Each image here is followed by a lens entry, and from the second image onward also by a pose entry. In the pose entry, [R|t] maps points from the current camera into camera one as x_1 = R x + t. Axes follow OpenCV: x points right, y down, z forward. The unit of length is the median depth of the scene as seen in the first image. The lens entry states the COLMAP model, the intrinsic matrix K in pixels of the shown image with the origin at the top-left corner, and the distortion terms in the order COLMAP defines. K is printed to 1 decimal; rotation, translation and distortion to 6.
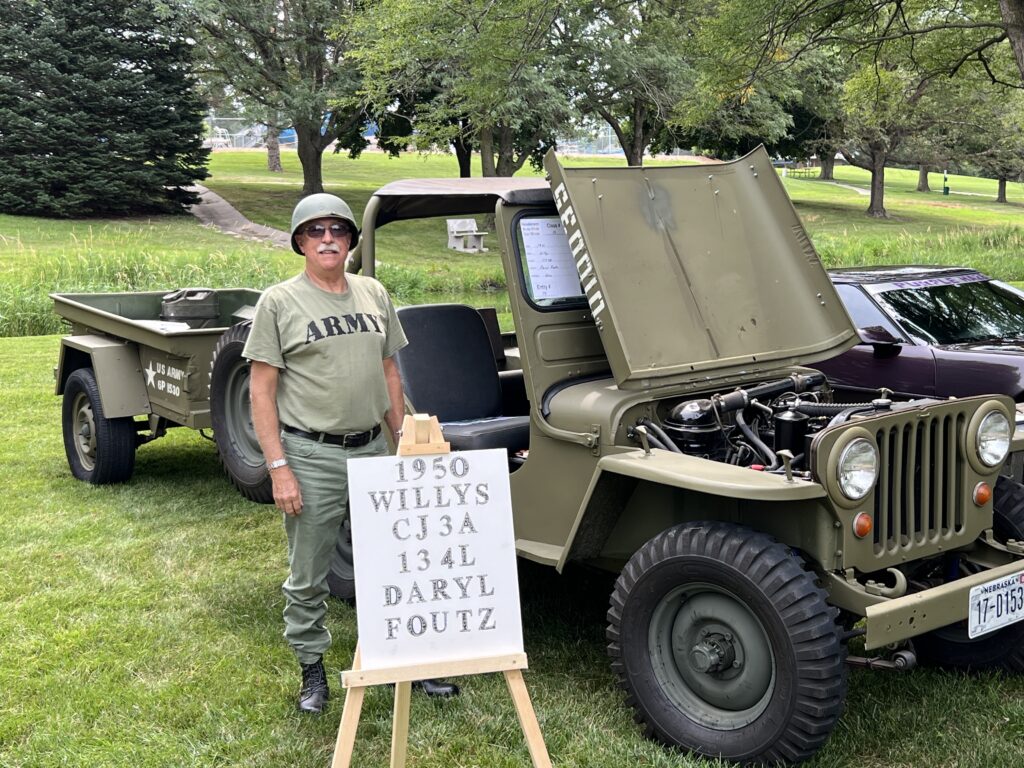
lens RADIAL K [[1428.2, 0, 509.7], [0, 1428.2, 385.7], [0, 0, 1]] dist [0.108590, 0.000000]
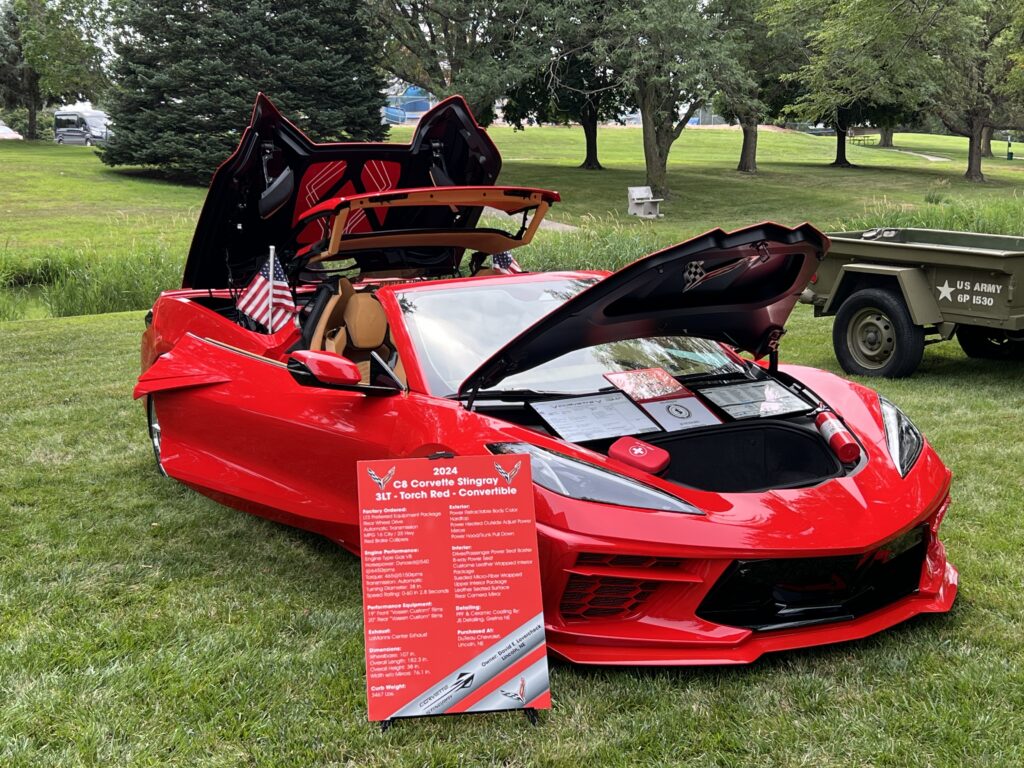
lens RADIAL K [[1428.2, 0, 514.3], [0, 1428.2, 383.8], [0, 0, 1]] dist [0.108590, 0.000000]
pose [[0.999800, -0.014630, 0.013615, -0.144639], [0.014407, 0.999763, 0.016350, 0.010732], [-0.013851, -0.016151, 0.999774, -0.061992]]
